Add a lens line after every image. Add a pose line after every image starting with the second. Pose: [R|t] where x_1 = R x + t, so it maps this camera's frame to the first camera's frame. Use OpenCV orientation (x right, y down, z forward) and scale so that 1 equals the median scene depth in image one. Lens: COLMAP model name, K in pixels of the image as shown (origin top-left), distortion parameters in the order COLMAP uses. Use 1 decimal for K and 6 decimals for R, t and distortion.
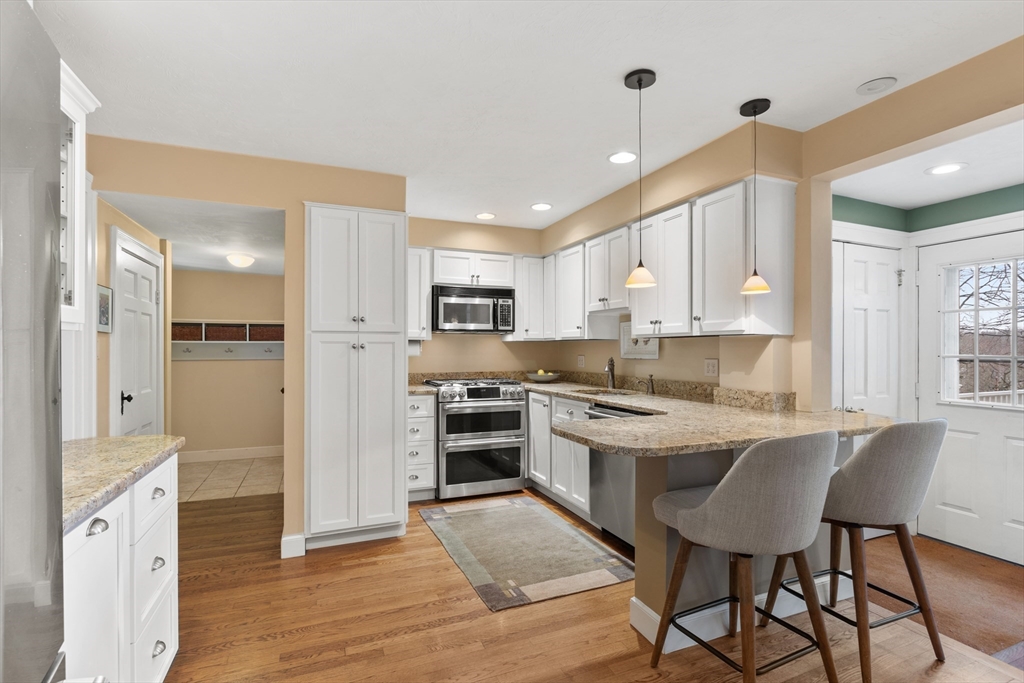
lens RADIAL K [[484.7, 0, 506.7], [0, 484.7, 348.3], [0, 0, 1]] dist [-0.002004, -0.001765]
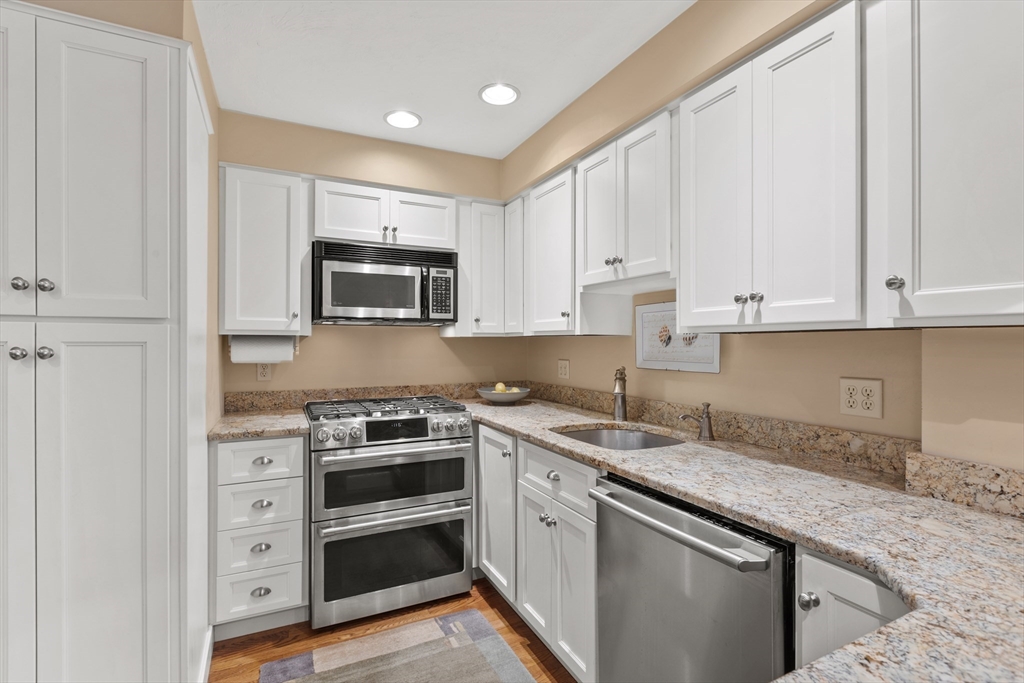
lens RADIAL K [[484.7, 0, 502.1], [0, 484.7, 342.8], [0, 0, 1]] dist [-0.002004, -0.001765]
pose [[0.997962, 0.000402, 0.063807, 0.038742], [-0.000515, 0.999998, 0.001759, -0.010400], [-0.063806, -0.001788, 0.997961, 0.439294]]
